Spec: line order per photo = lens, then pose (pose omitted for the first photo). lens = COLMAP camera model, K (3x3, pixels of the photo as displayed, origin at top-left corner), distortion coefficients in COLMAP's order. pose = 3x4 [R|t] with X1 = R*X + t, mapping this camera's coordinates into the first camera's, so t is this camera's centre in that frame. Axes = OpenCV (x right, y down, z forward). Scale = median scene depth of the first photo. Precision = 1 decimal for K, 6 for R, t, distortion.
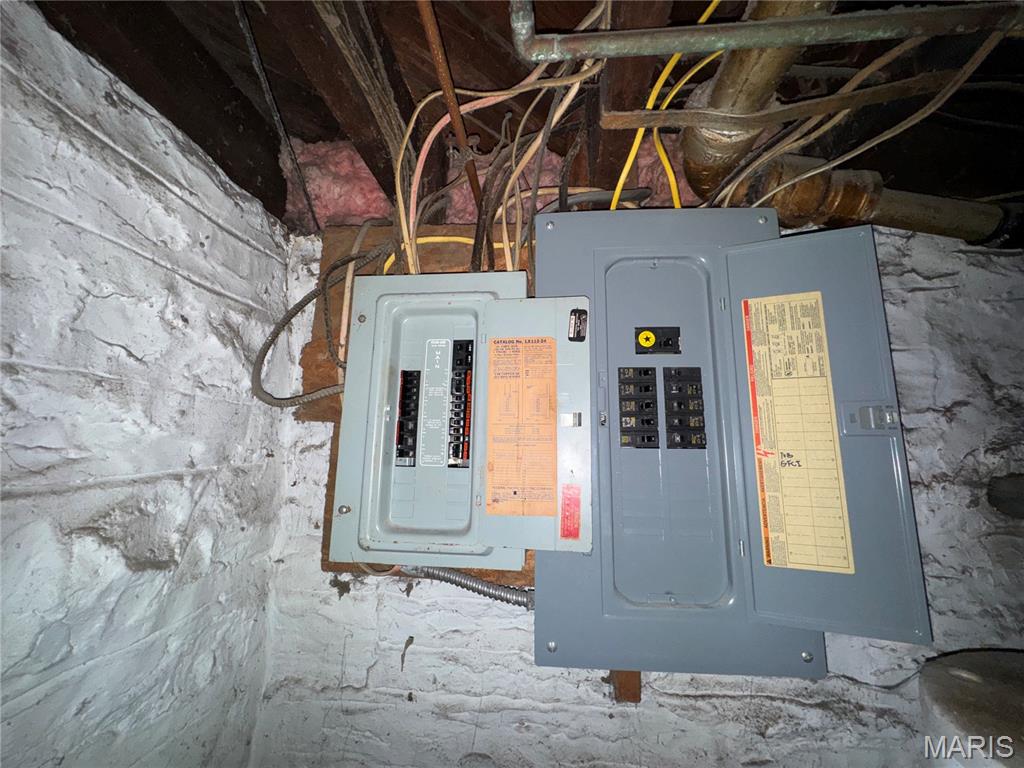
lens RADIAL K [[409.1, 0, 512.9], [0, 409.1, 387.1], [0, 0, 1]] dist [0.000745, -0.000222]
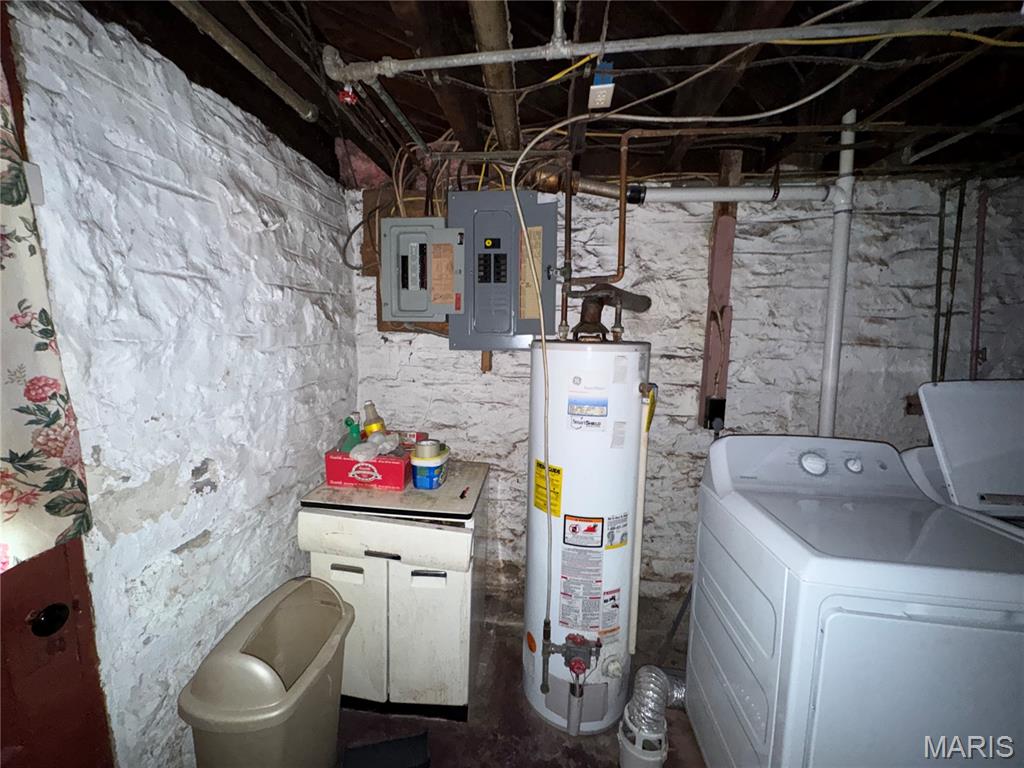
lens RADIAL K [[409.1, 0, 511.0], [0, 409.1, 383.3], [0, 0, 1]] dist [0.000745, -0.000222]
pose [[0.999930, -0.002947, -0.011459, 0.496346], [0.005915, 0.963270, 0.268470, 0.053762], [0.010247, -0.268519, 0.963220, -1.874821]]
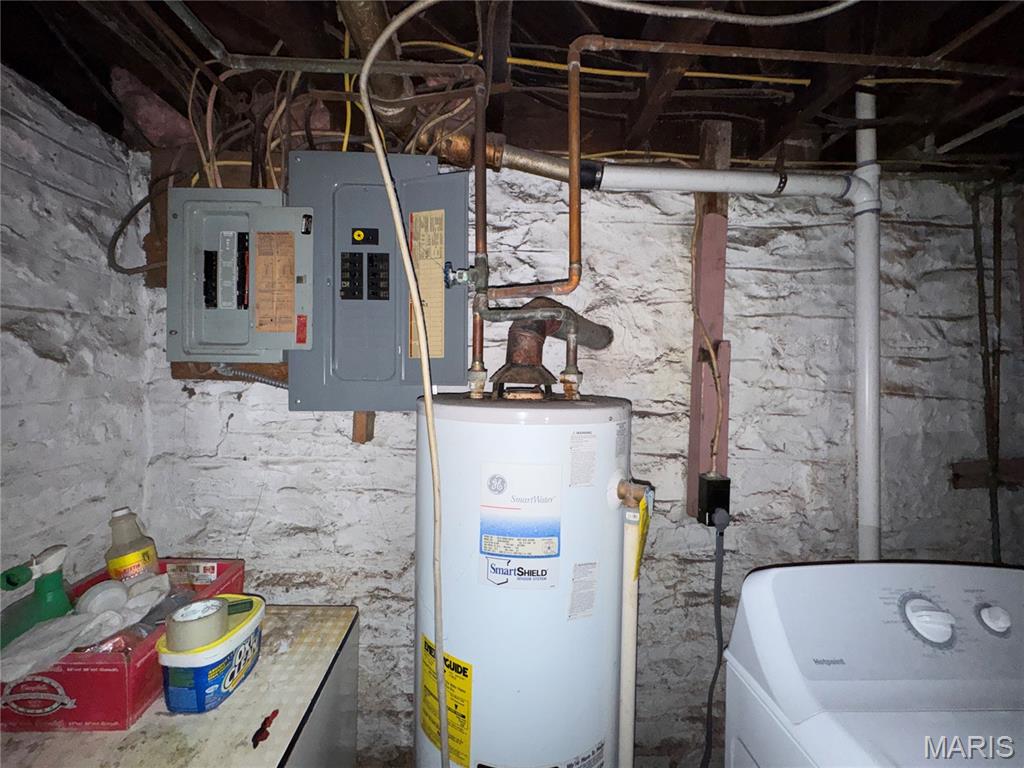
lens RADIAL K [[409.1, 0, 509.3], [0, 409.1, 384.9], [0, 0, 1]] dist [0.000745, -0.000222]
pose [[0.992365, -0.009687, 0.122956, 0.714324], [-0.012123, 0.984423, 0.175400, 0.182353], [-0.122739, -0.175552, 0.976789, -0.820025]]
